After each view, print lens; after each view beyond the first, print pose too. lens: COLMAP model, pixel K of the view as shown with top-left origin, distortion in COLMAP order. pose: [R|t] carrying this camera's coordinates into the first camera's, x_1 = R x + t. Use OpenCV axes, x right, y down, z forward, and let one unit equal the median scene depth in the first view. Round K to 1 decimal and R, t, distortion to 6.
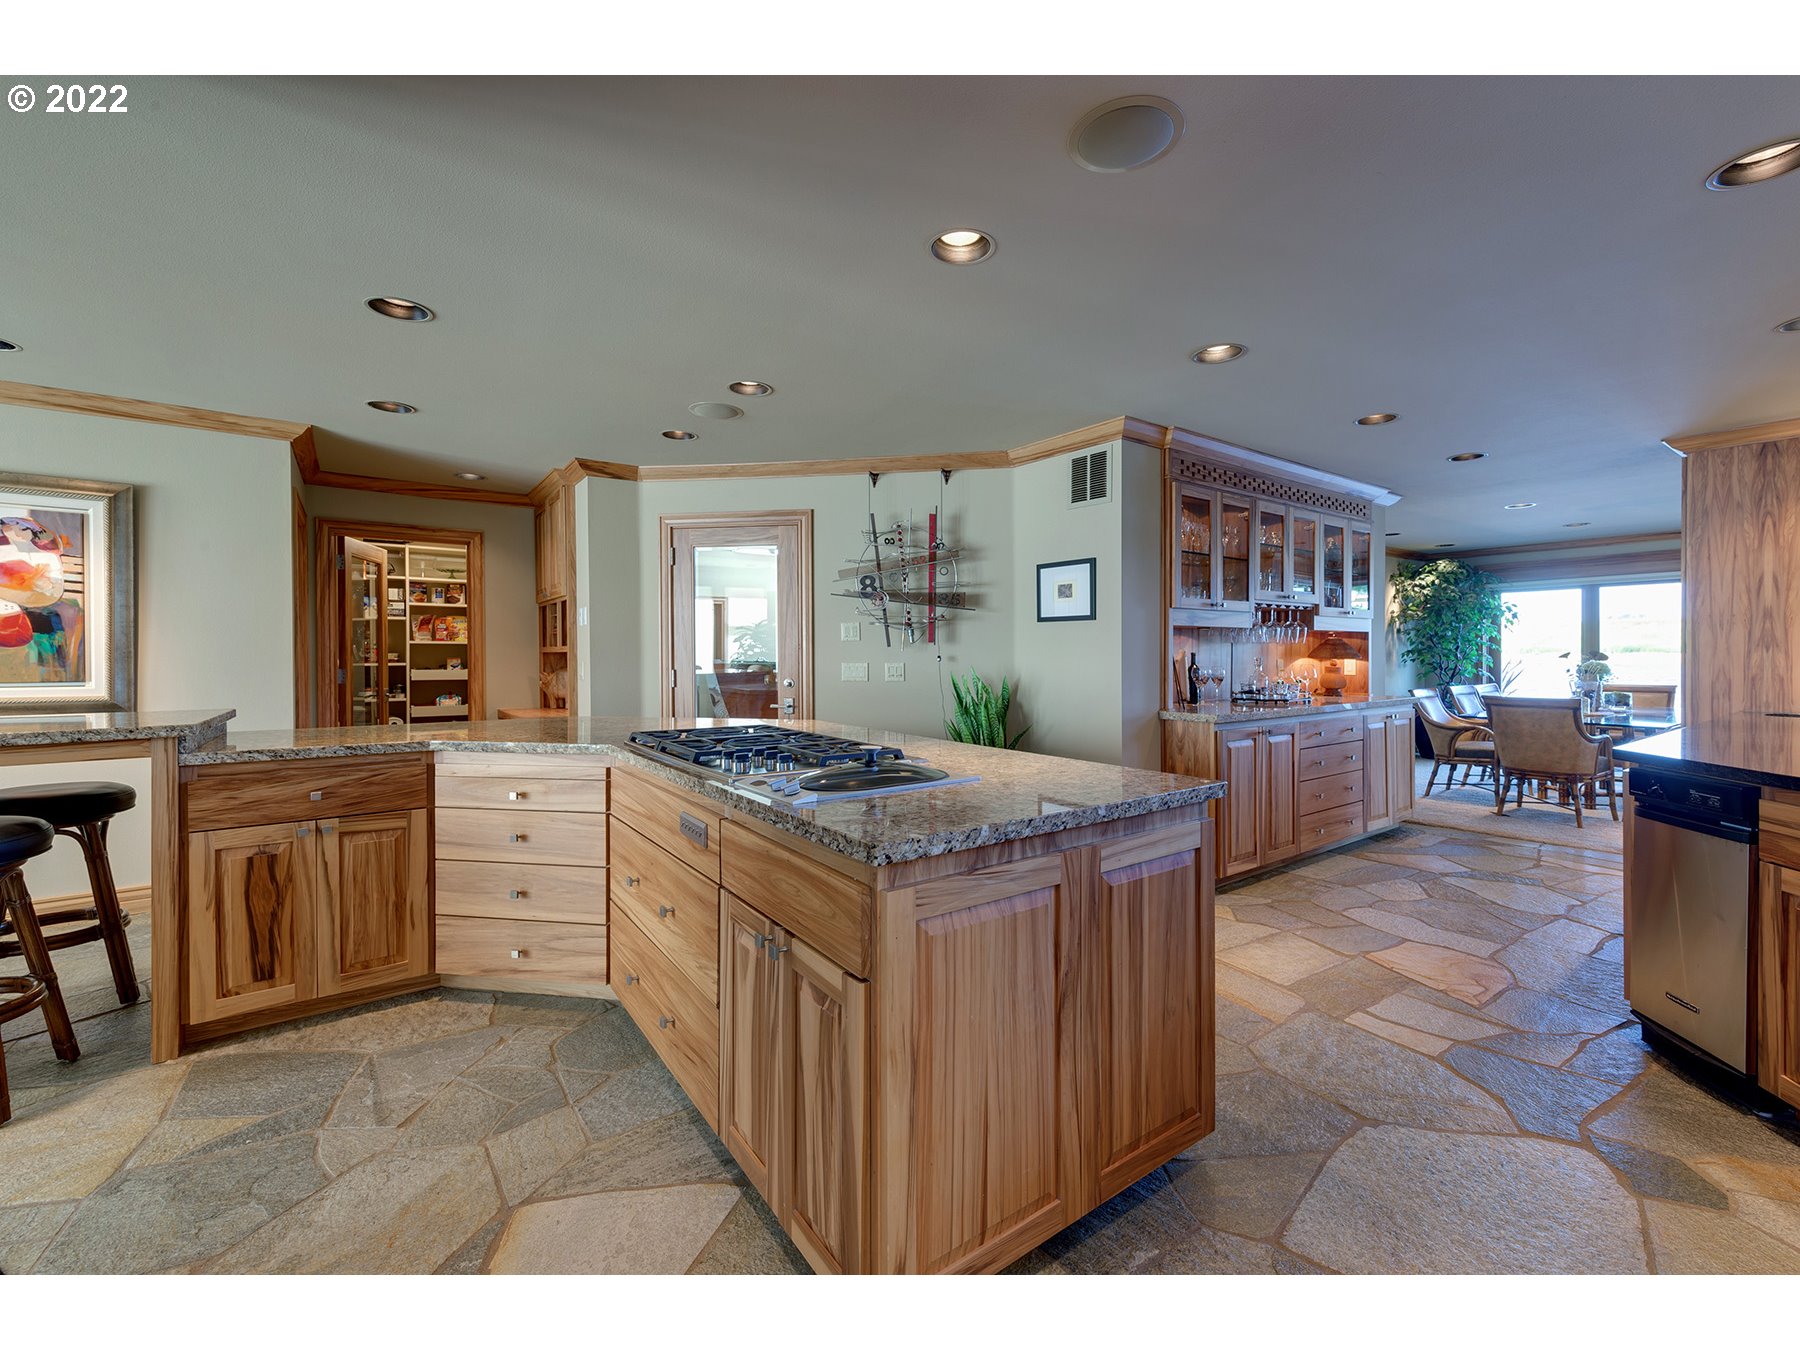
lens RADIAL K [[732.3, 0, 888.7], [0, 732.3, 656.8], [0, 0, 1]] dist [0.002670, 0.000464]
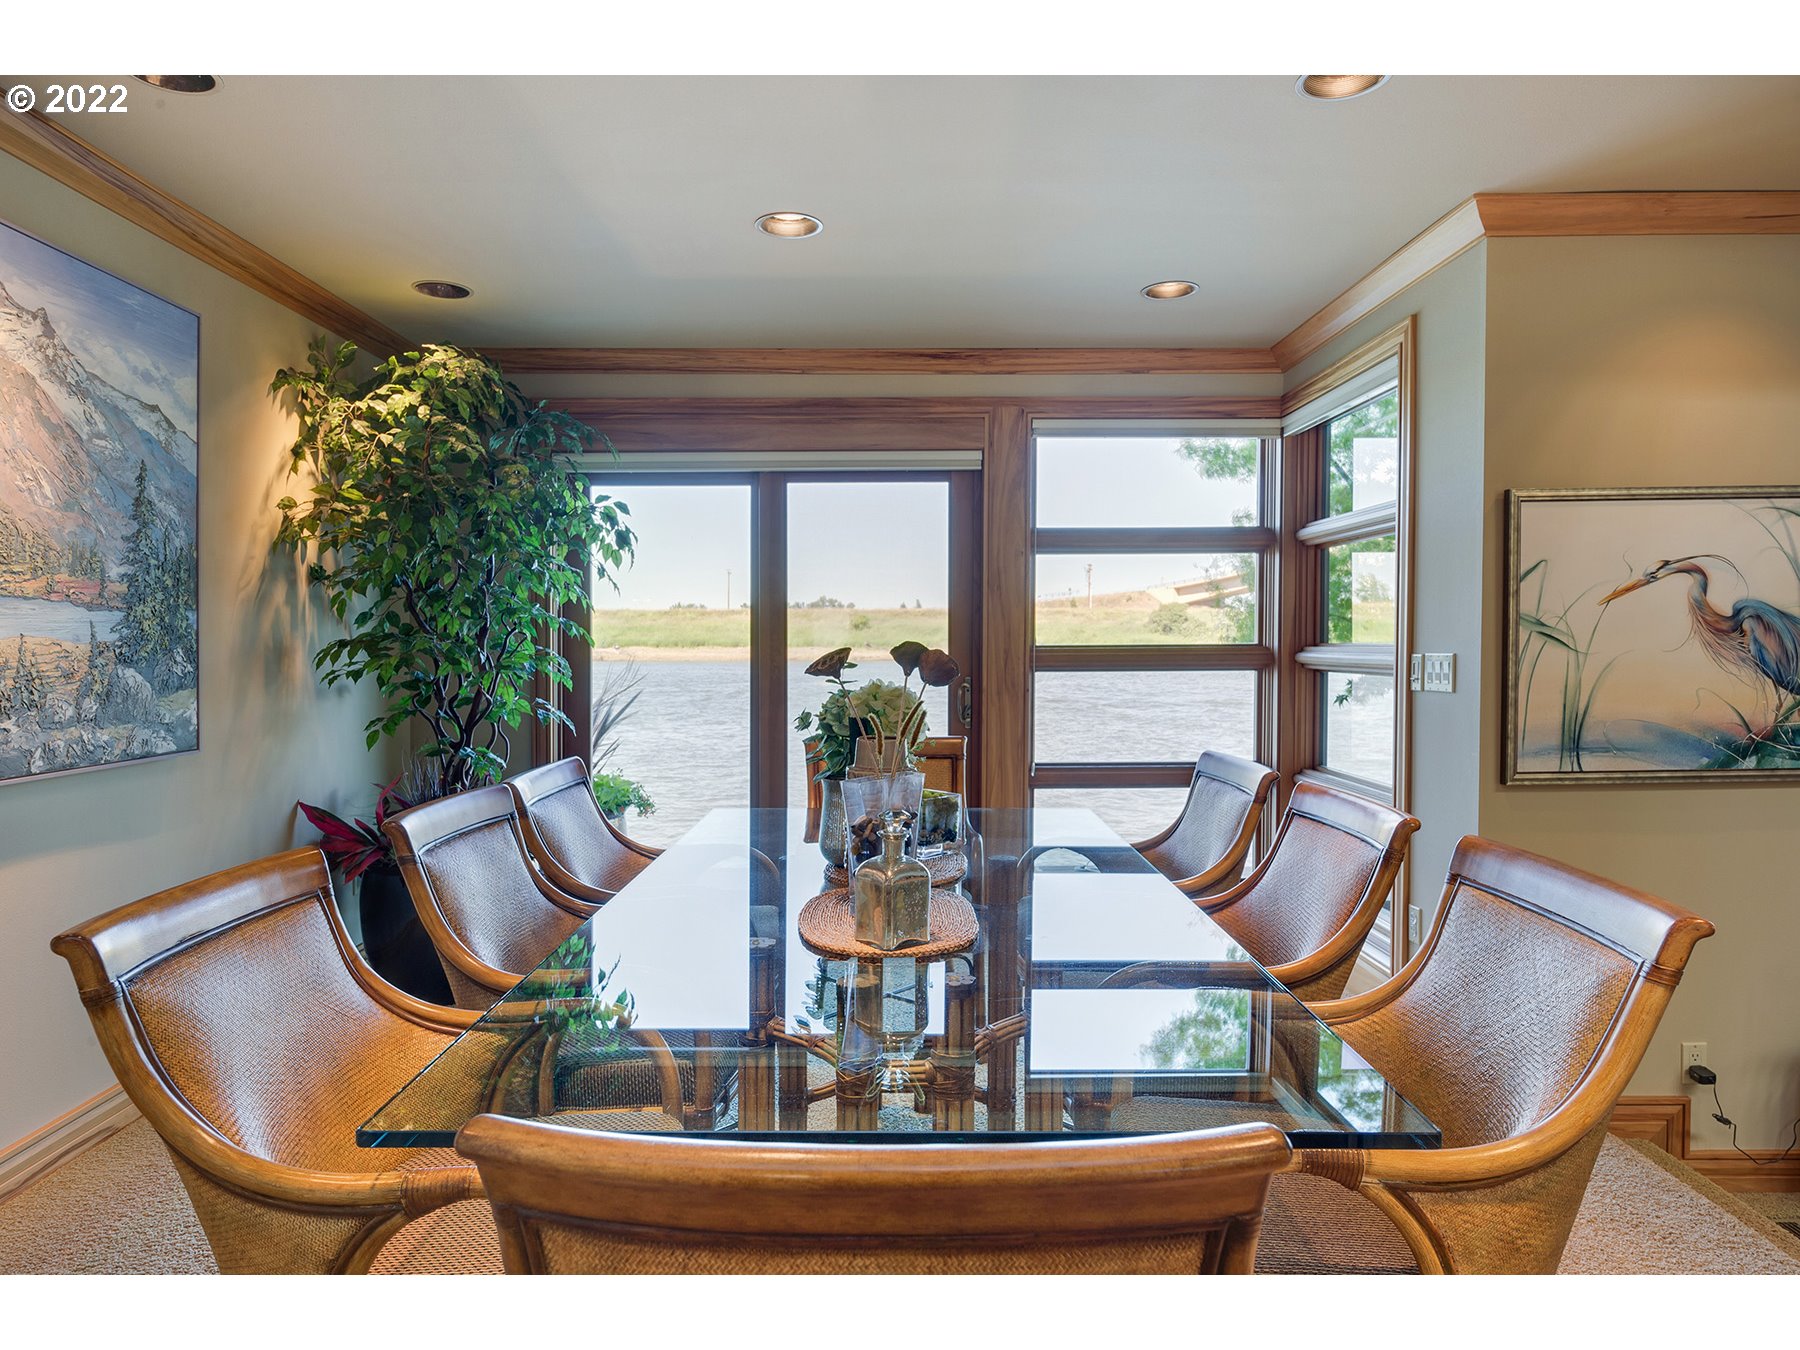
lens RADIAL K [[1281.6, 0, 895.5], [0, 1281.6, 671.5], [0, 0, 1]] dist [-0.009015, -0.000354]
pose [[0.594719, -0.012894, 0.803831, 0.442608], [0.003104, 0.999901, 0.013742, -0.003006], [-0.803928, -0.005678, 0.594700, 0.535648]]
